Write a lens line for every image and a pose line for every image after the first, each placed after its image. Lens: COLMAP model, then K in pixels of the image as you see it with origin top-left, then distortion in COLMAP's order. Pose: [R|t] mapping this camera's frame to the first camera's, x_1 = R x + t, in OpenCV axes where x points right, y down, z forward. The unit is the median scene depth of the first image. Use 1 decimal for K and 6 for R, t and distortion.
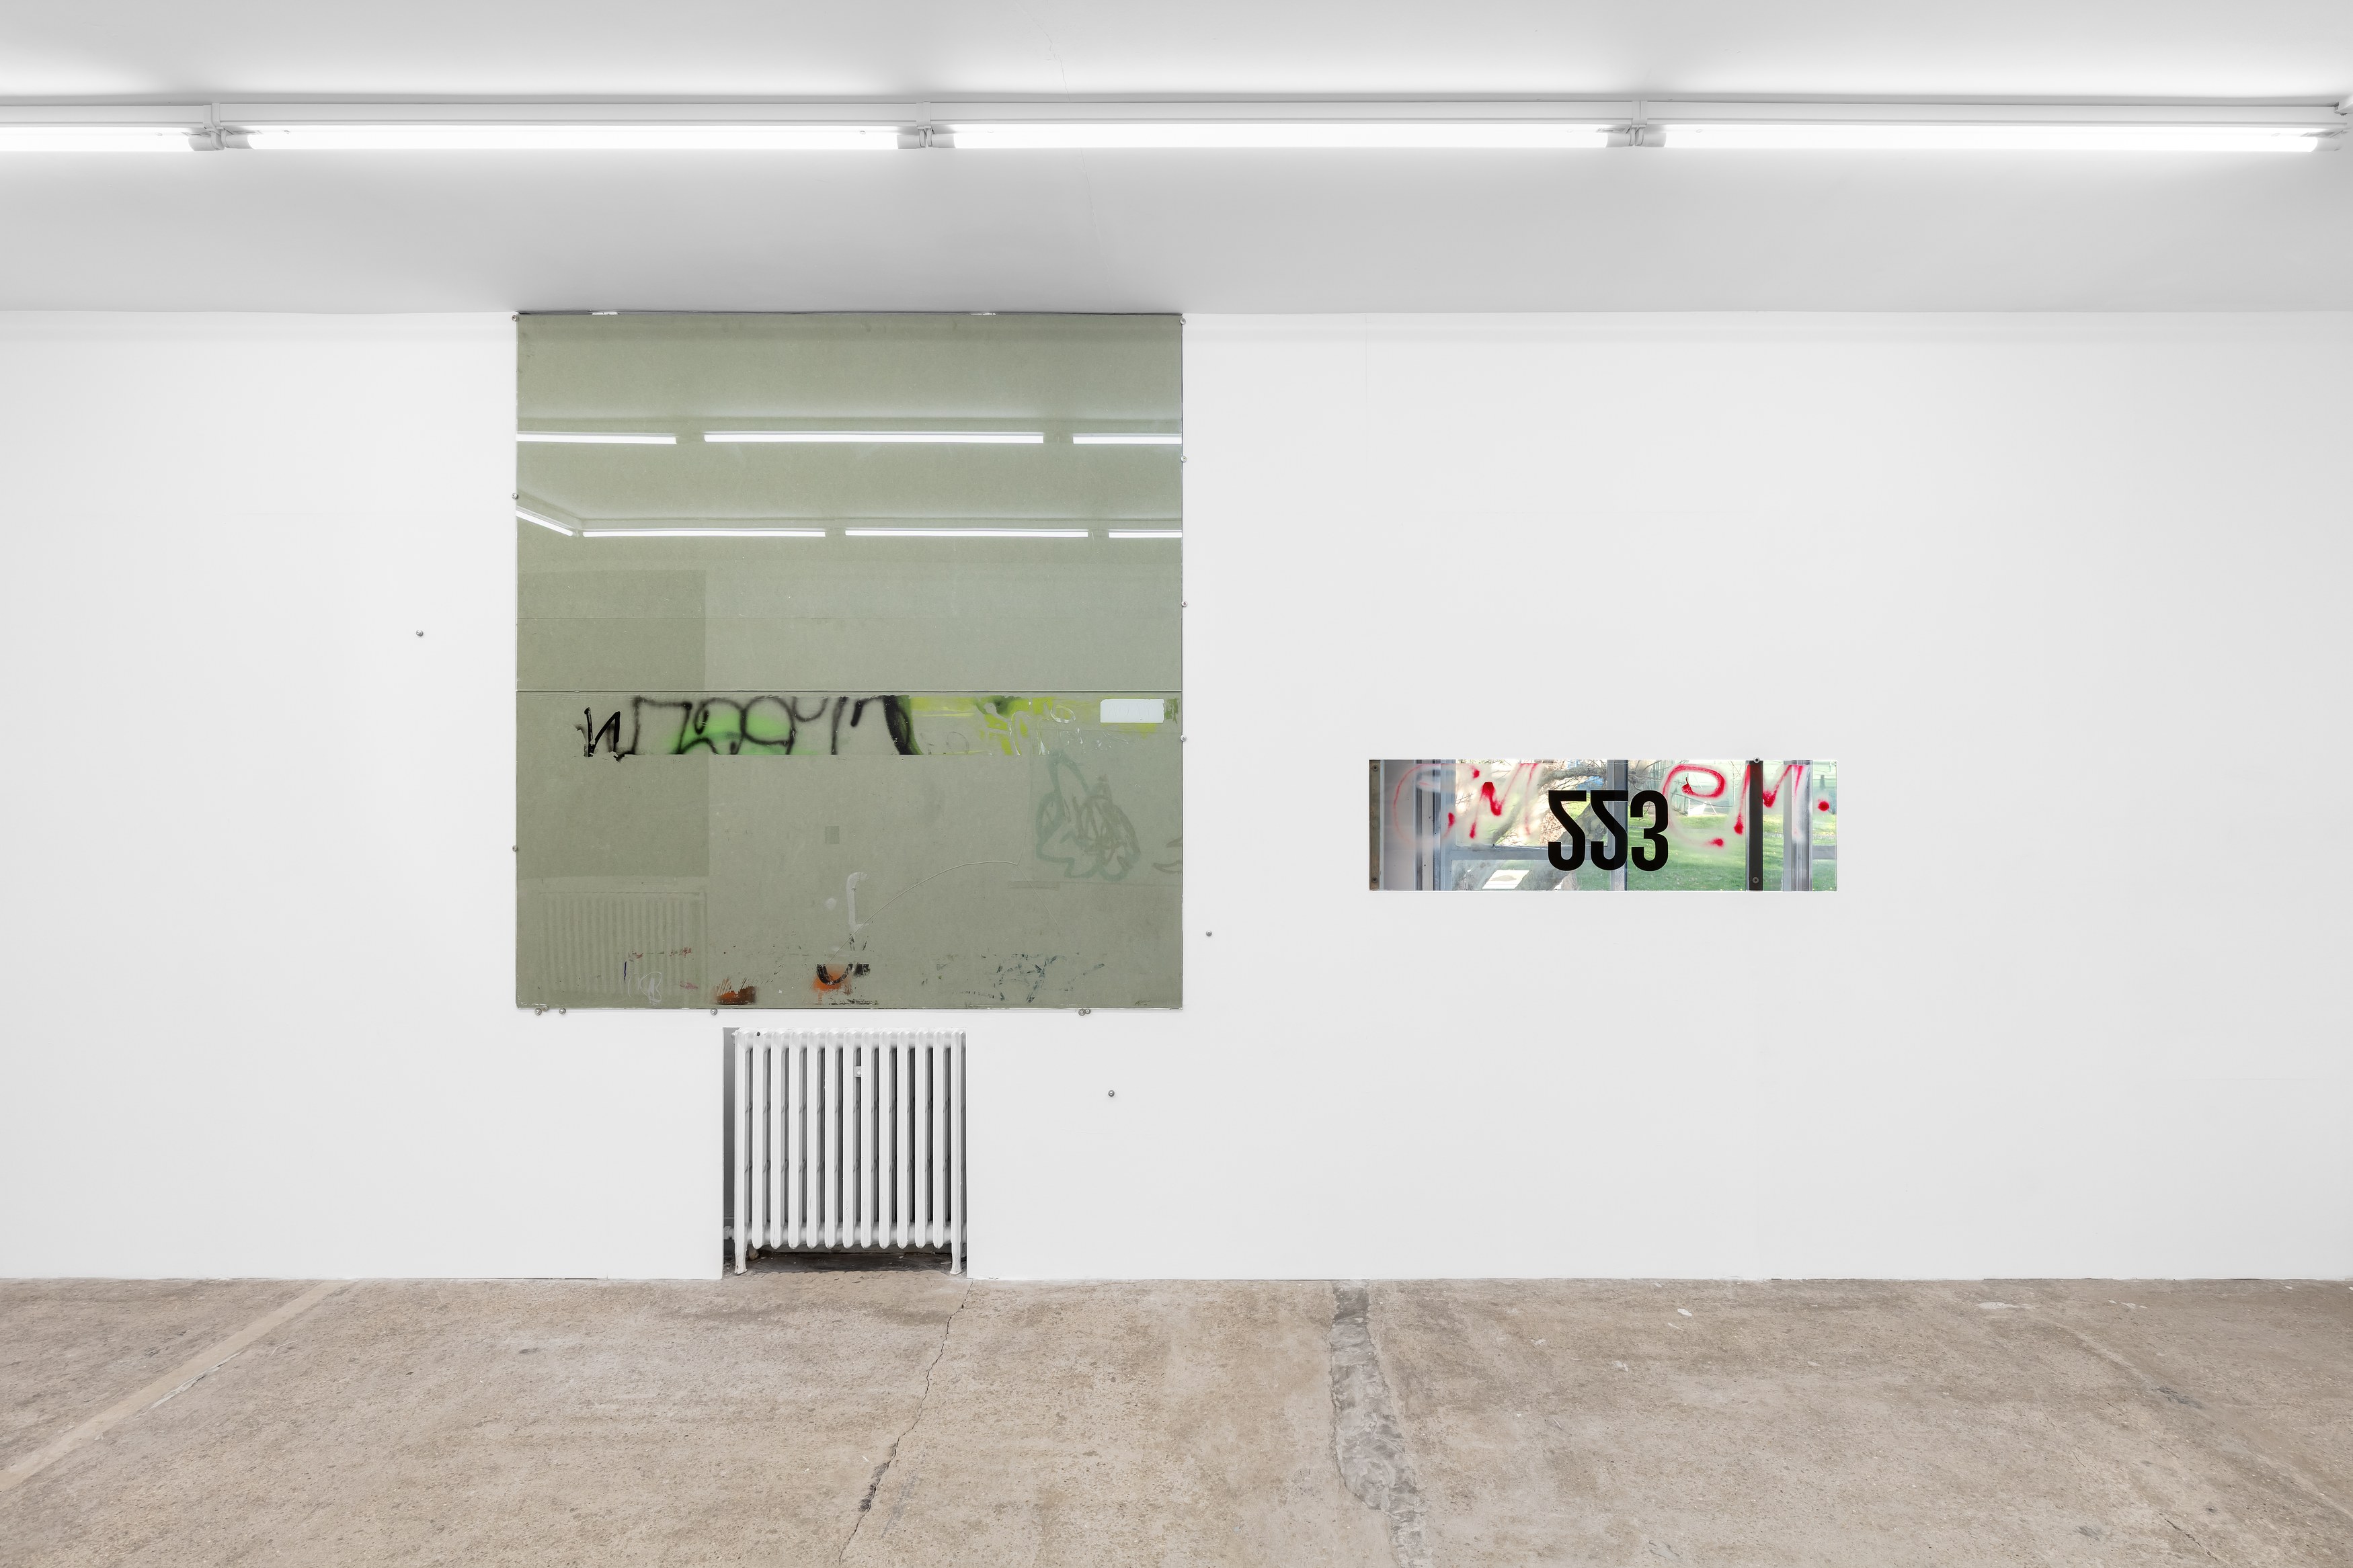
lens RADIAL K [[1168.8, 0, 1205.5], [0, 1168.8, 768.2], [0, 0, 1]] dist [0.000948, 0.000311]
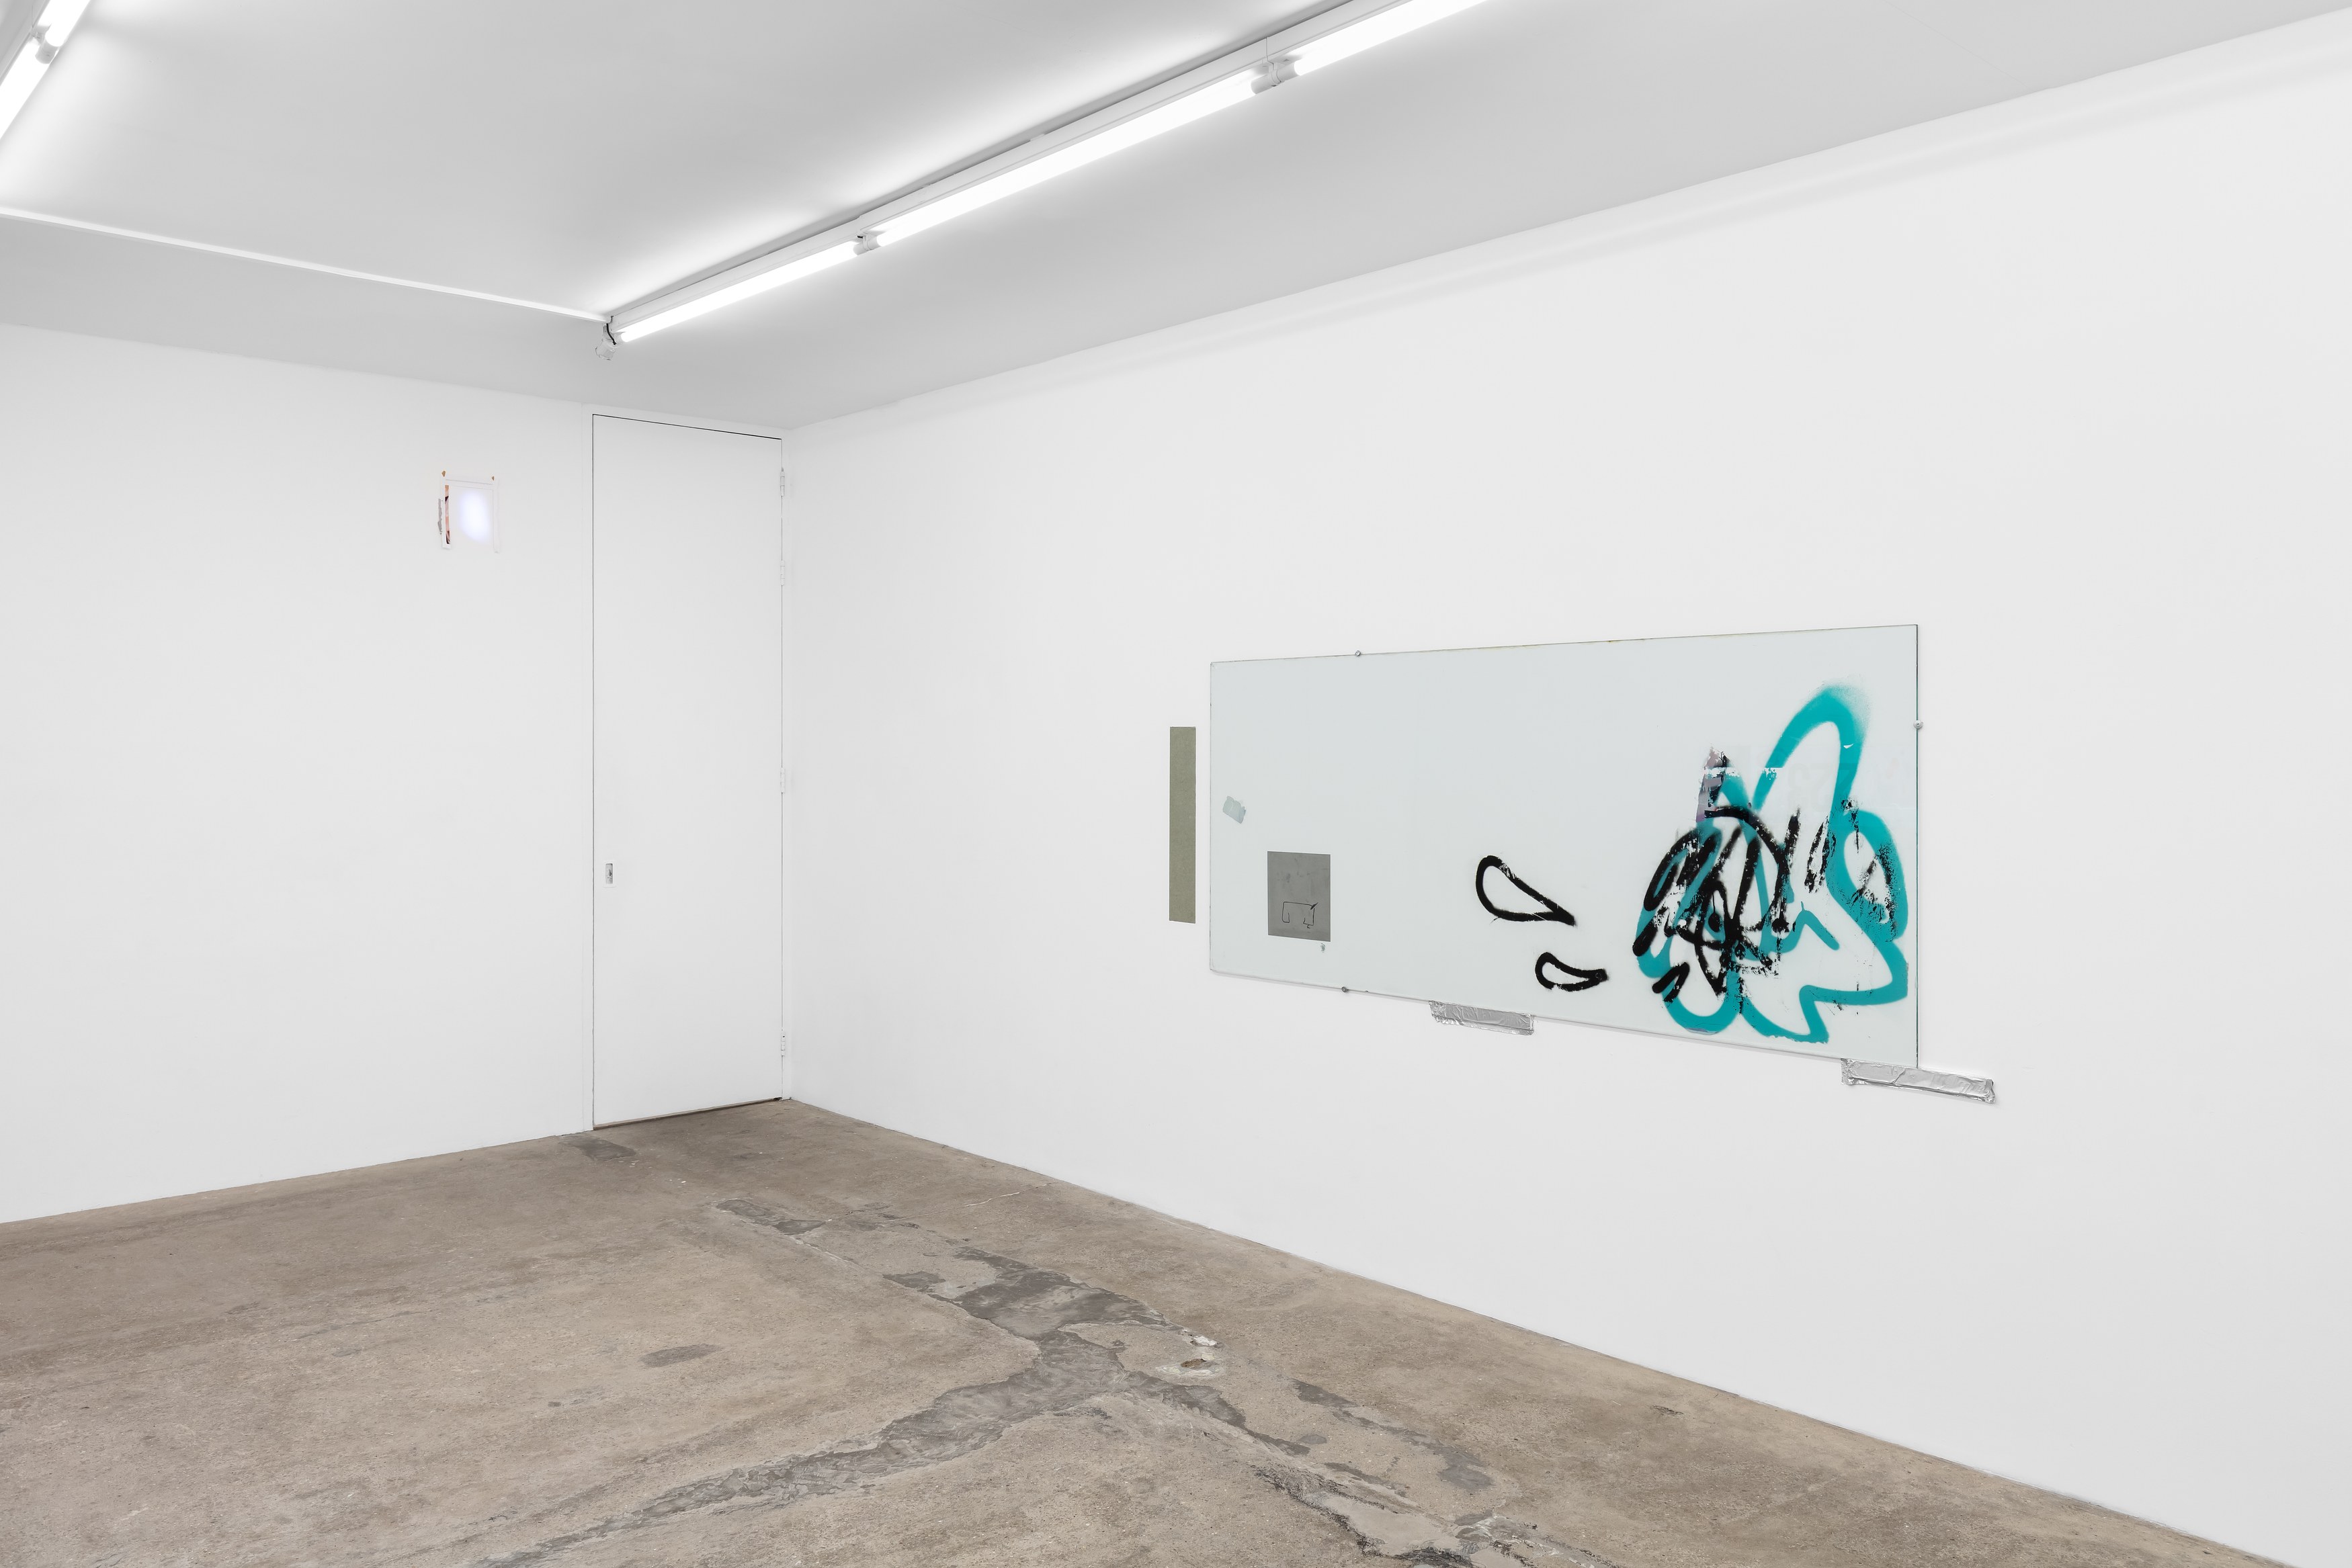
lens RADIAL K [[1708.0, 0, 1166.6], [0, 1708.0, 745.7], [0, 0, 1]] dist [0.001885, 0.002104]
pose [[-0.675938, 0.000859, 0.736958, -0.809441], [-0.003018, 0.999988, -0.003934, -0.000259], [-0.736953, -0.004883, -0.675927, 0.859089]]
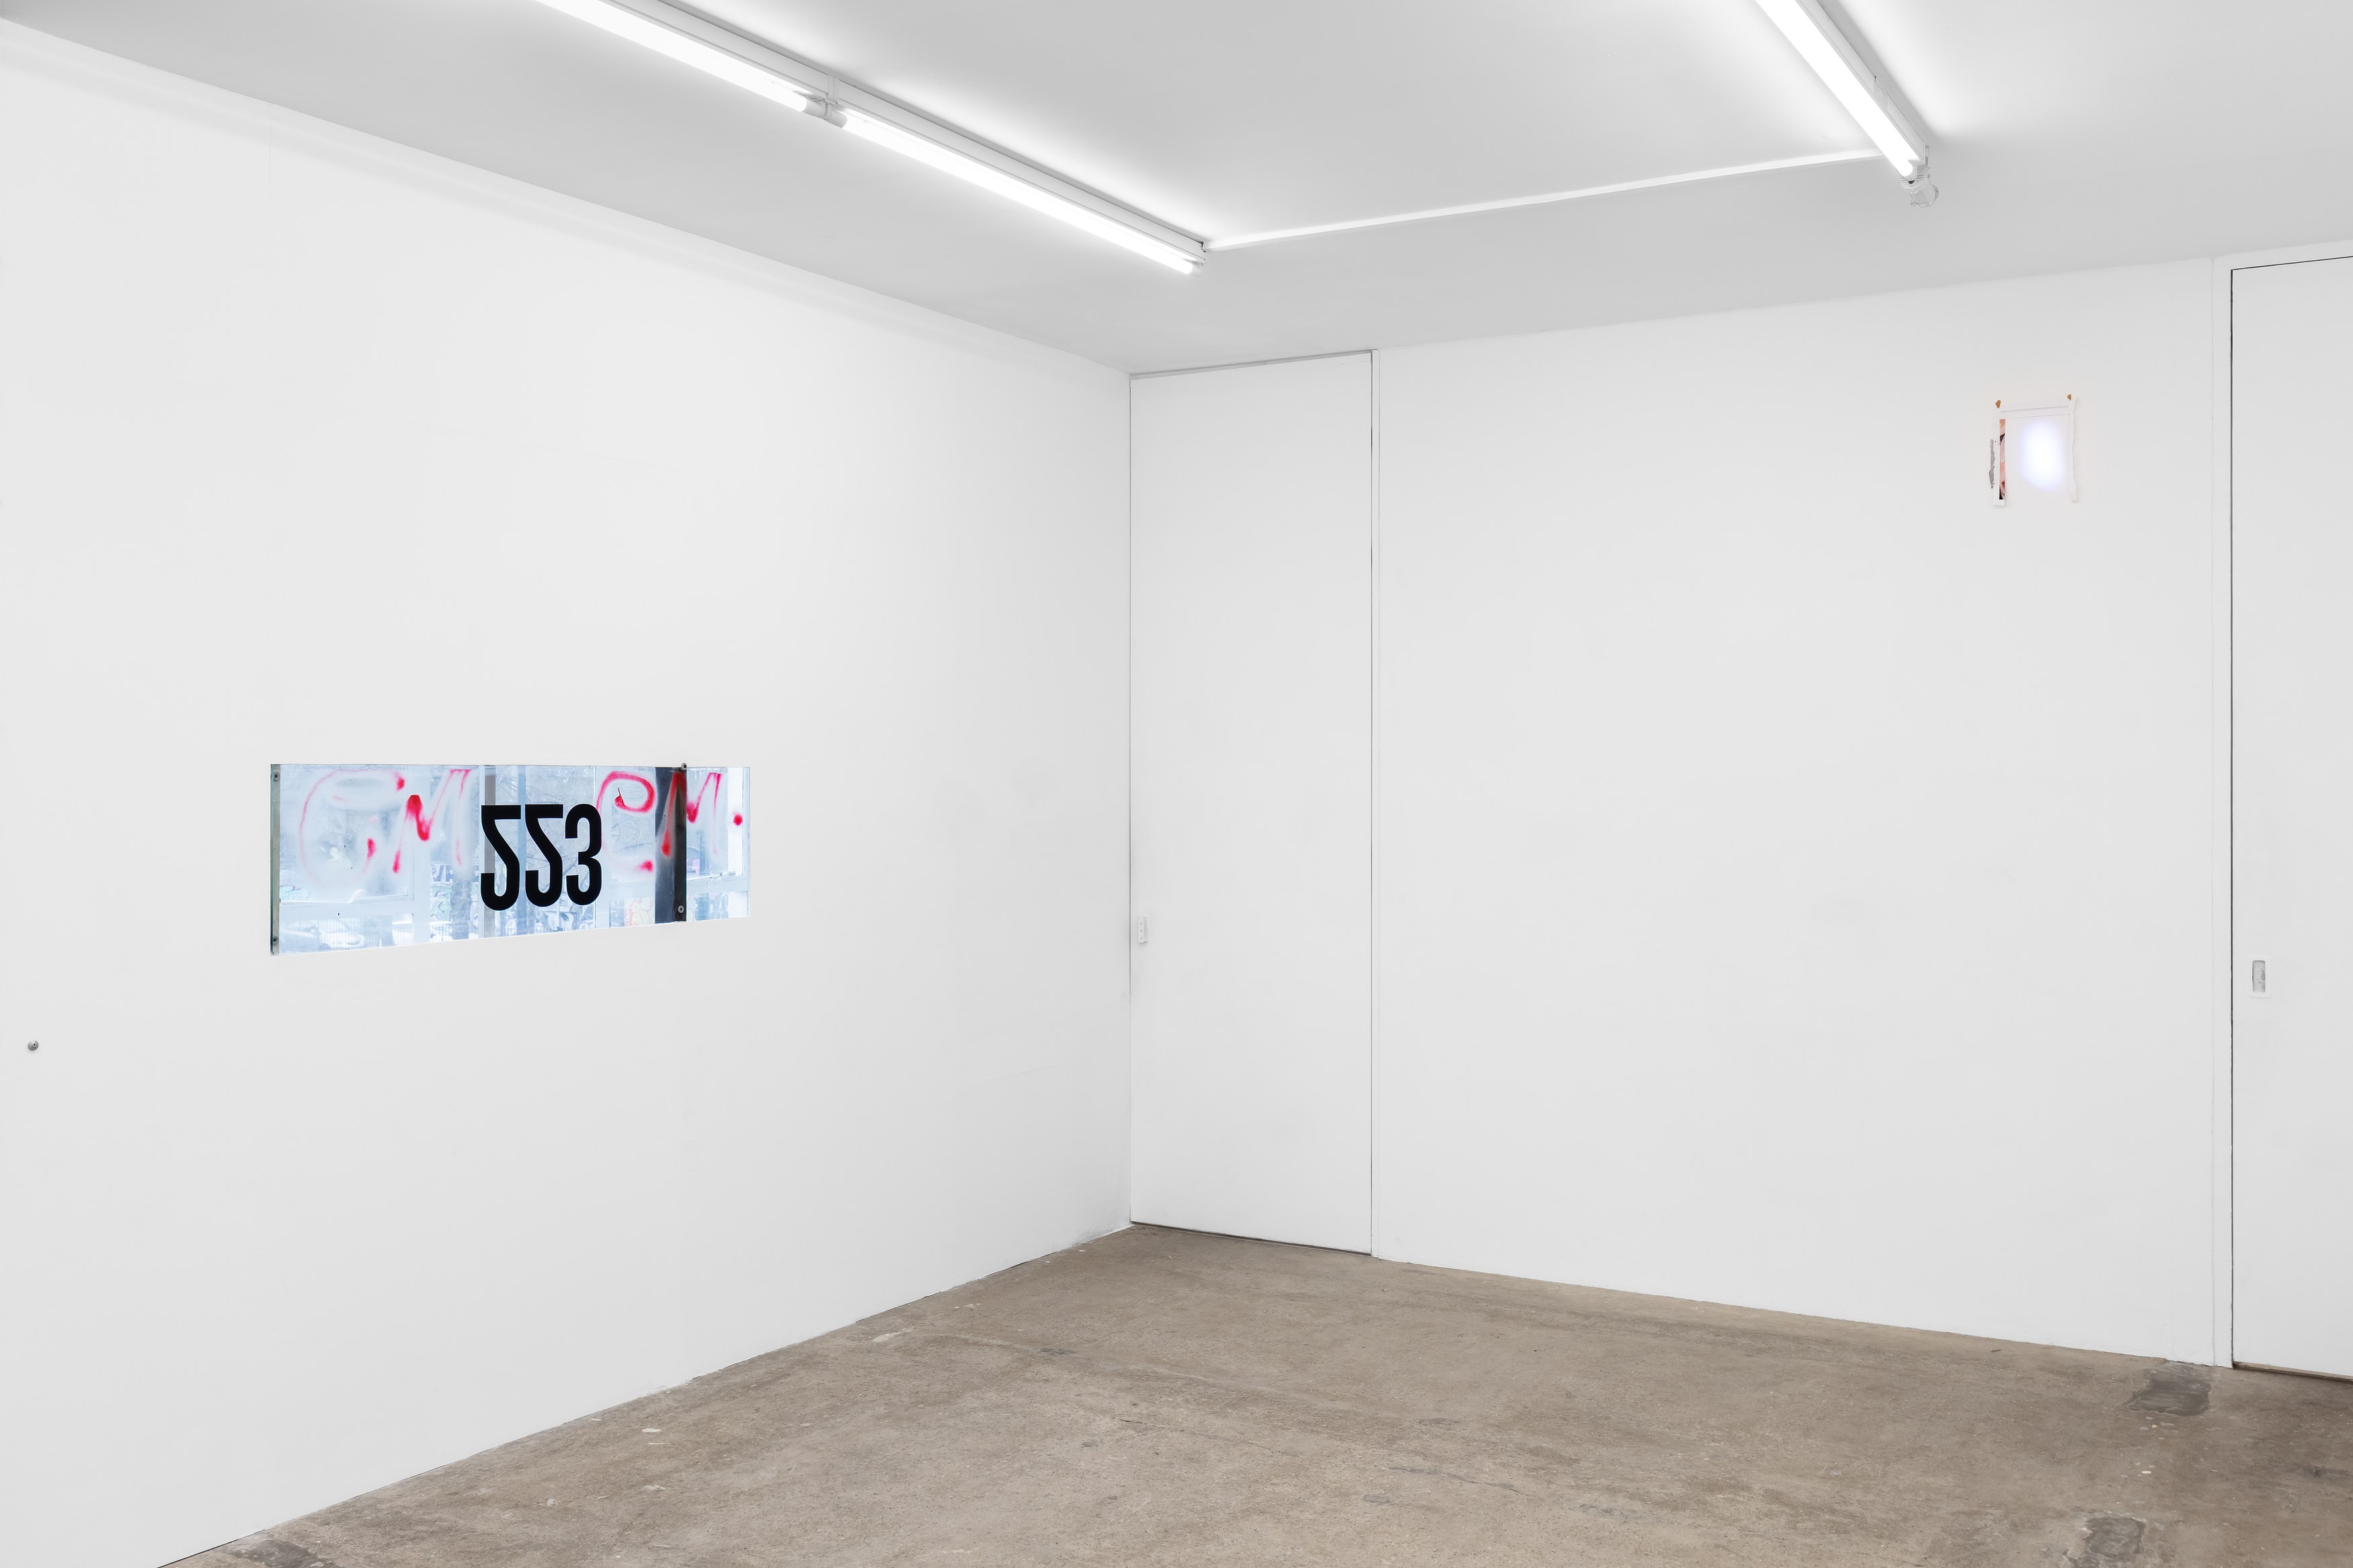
lens RADIAL K [[2090.5, 0, 1256.7], [0, 2090.5, 764.9], [0, 0, 1]] dist [0.006889, 0.006496]
pose [[0.483868, 0.006647, 0.875116, -0.646744], [-0.005878, 0.999973, -0.004346, -0.004177], [-0.875121, -0.003041, 0.483894, -0.090874]]
